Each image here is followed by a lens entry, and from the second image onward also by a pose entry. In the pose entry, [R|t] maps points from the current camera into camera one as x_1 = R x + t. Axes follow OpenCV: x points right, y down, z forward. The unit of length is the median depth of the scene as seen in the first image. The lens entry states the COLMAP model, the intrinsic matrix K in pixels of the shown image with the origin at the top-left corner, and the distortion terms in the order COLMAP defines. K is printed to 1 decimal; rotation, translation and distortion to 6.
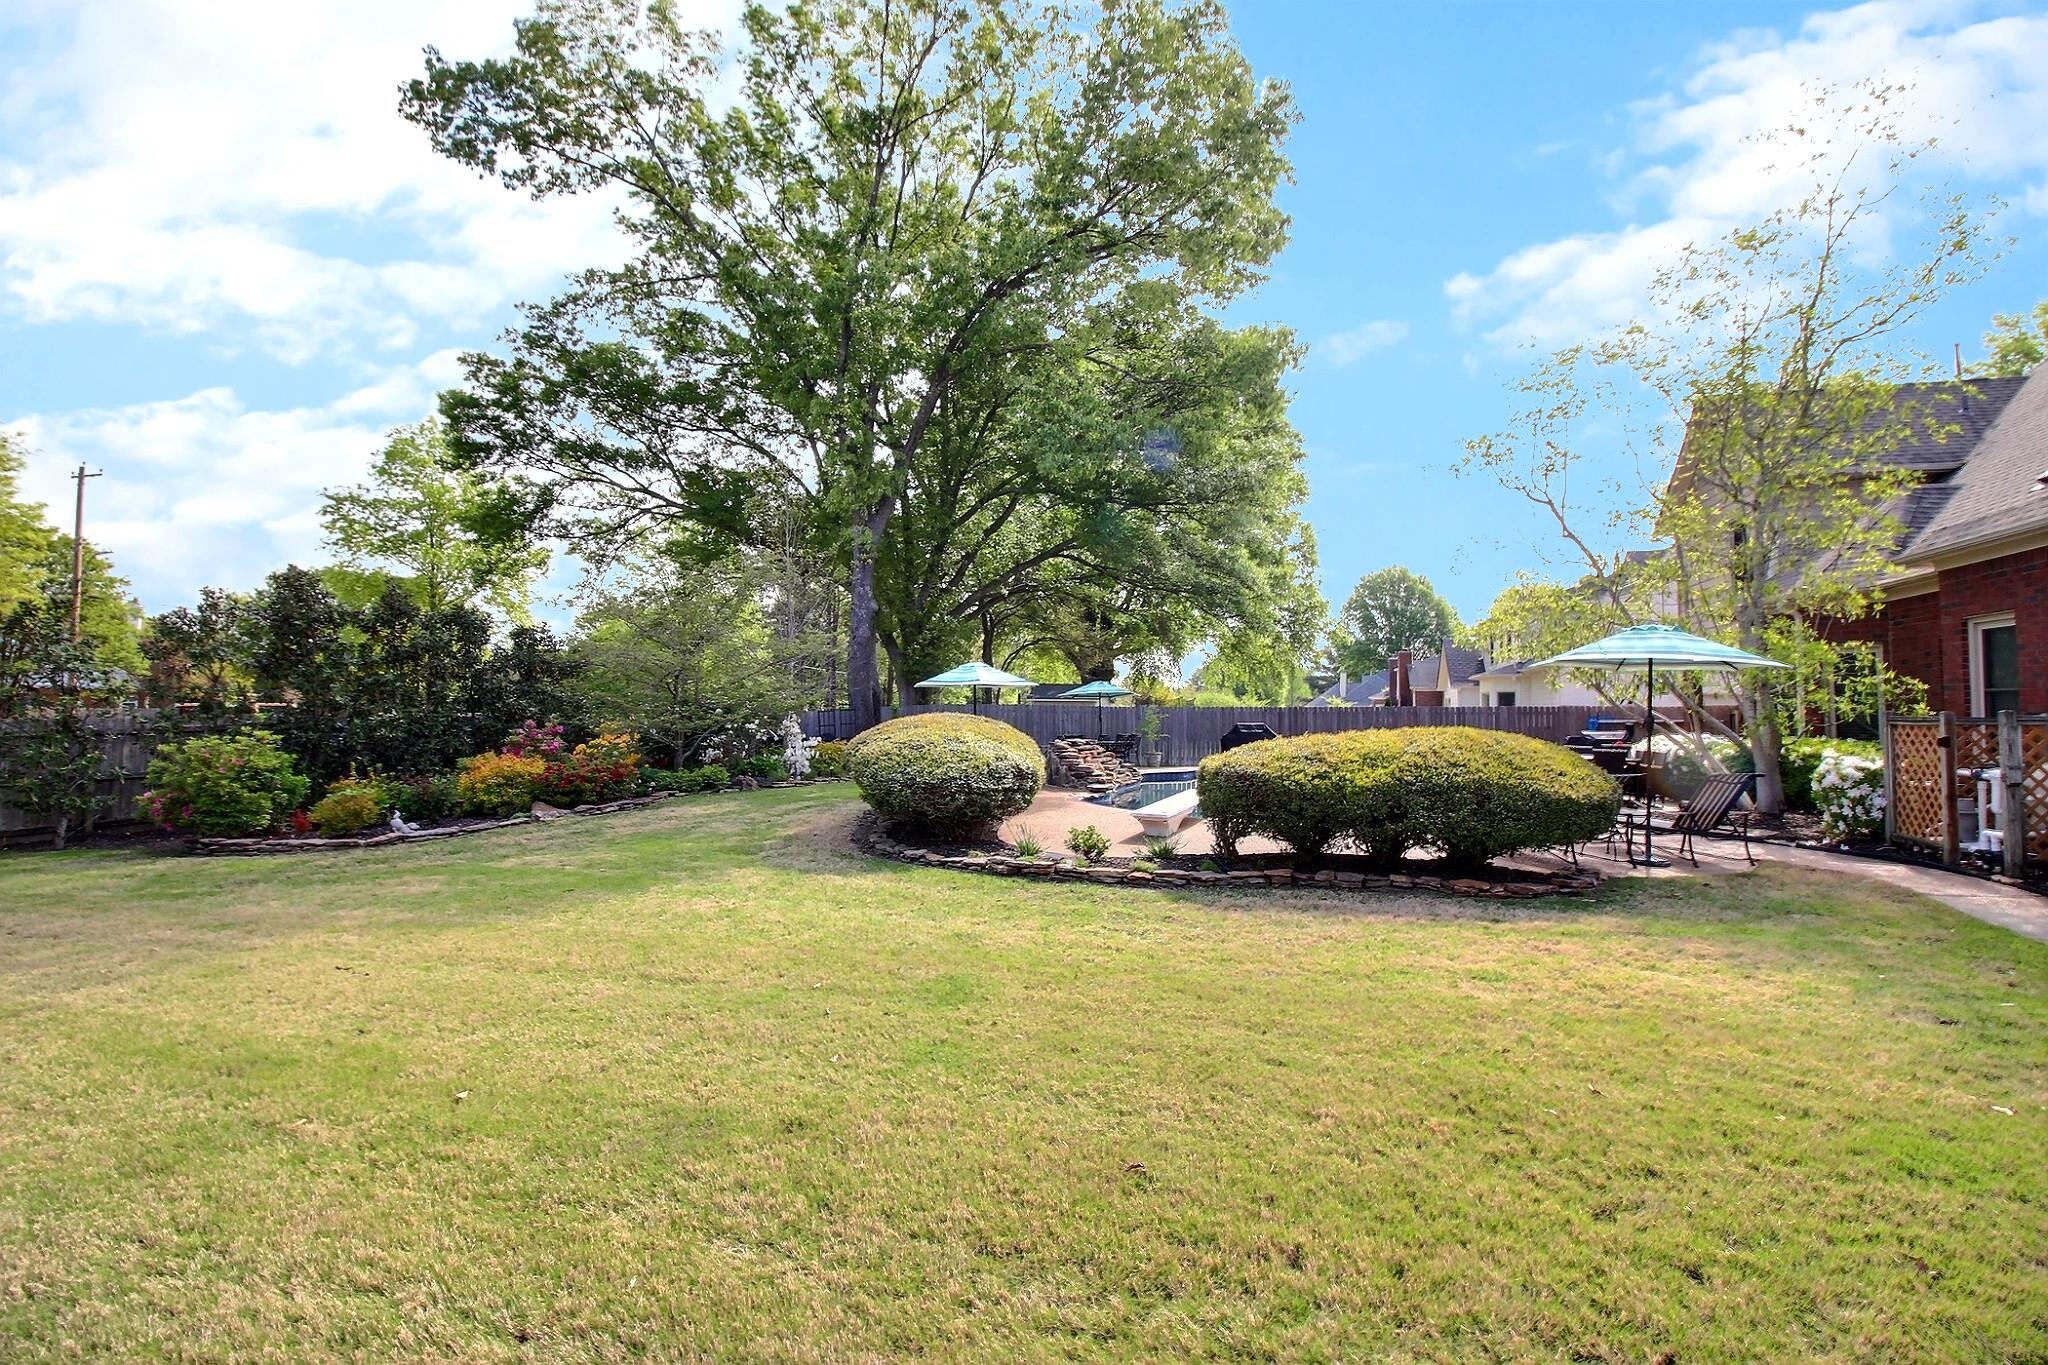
lens RADIAL K [[949.1, 0, 1017.5], [0, 949.1, 666.1], [0, 0, 1]] dist [-0.003292, -0.011694]
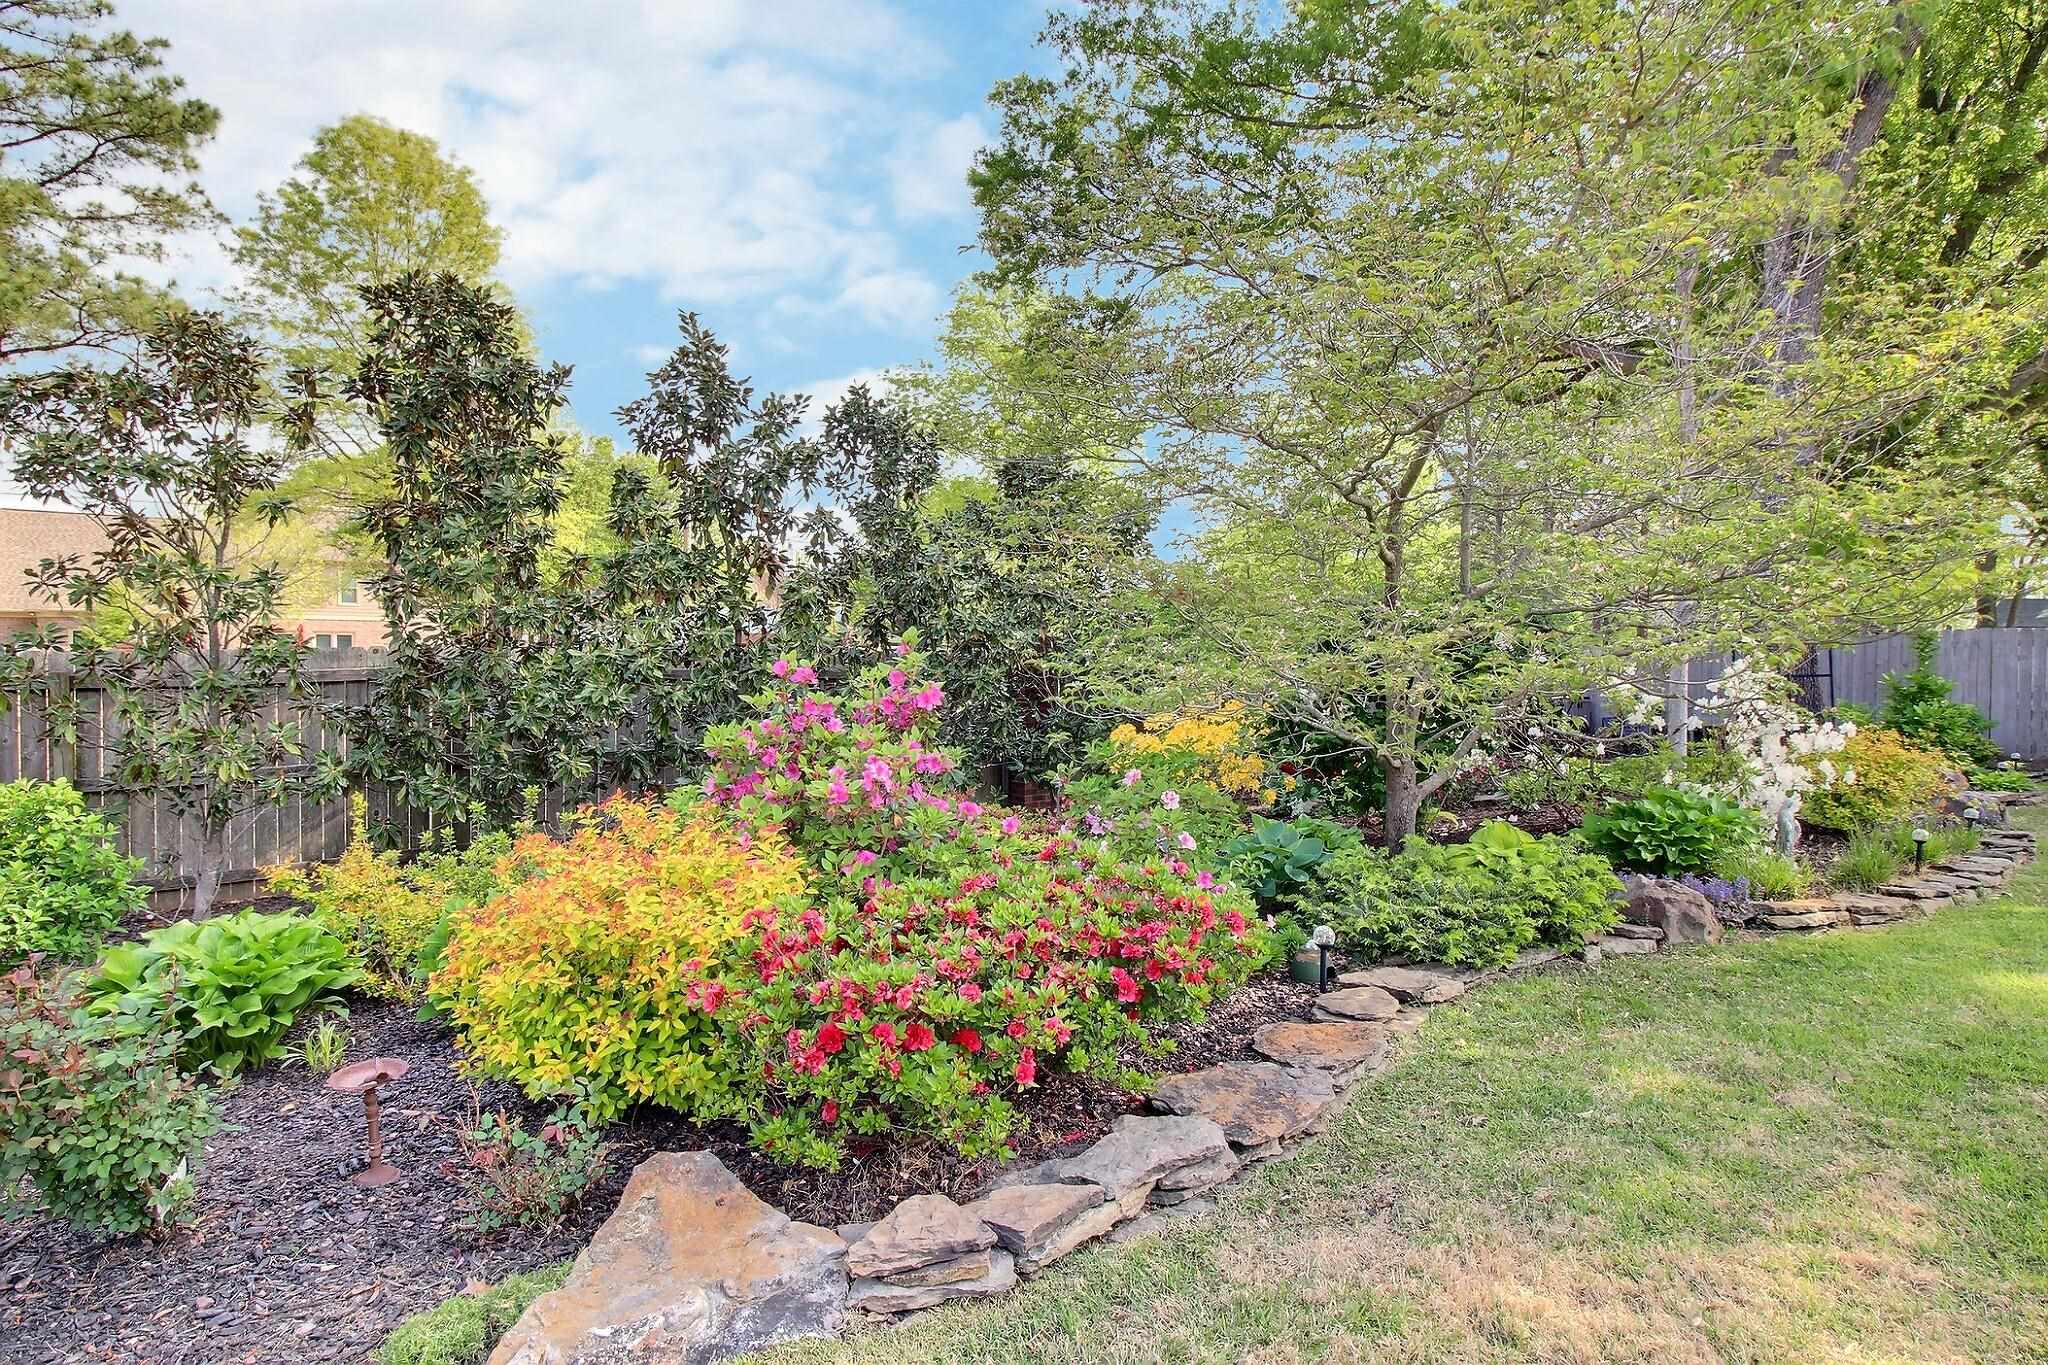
lens RADIAL K [[949.1, 0, 1017.5], [0, 949.1, 666.1], [0, 0, 1]] dist [-0.003292, -0.011694]
pose [[0.821367, 0.032465, -0.569475, -0.194182], [0.004064, 0.998020, 0.062758, 0.022823], [0.570385, -0.053862, 0.819609, 0.457505]]
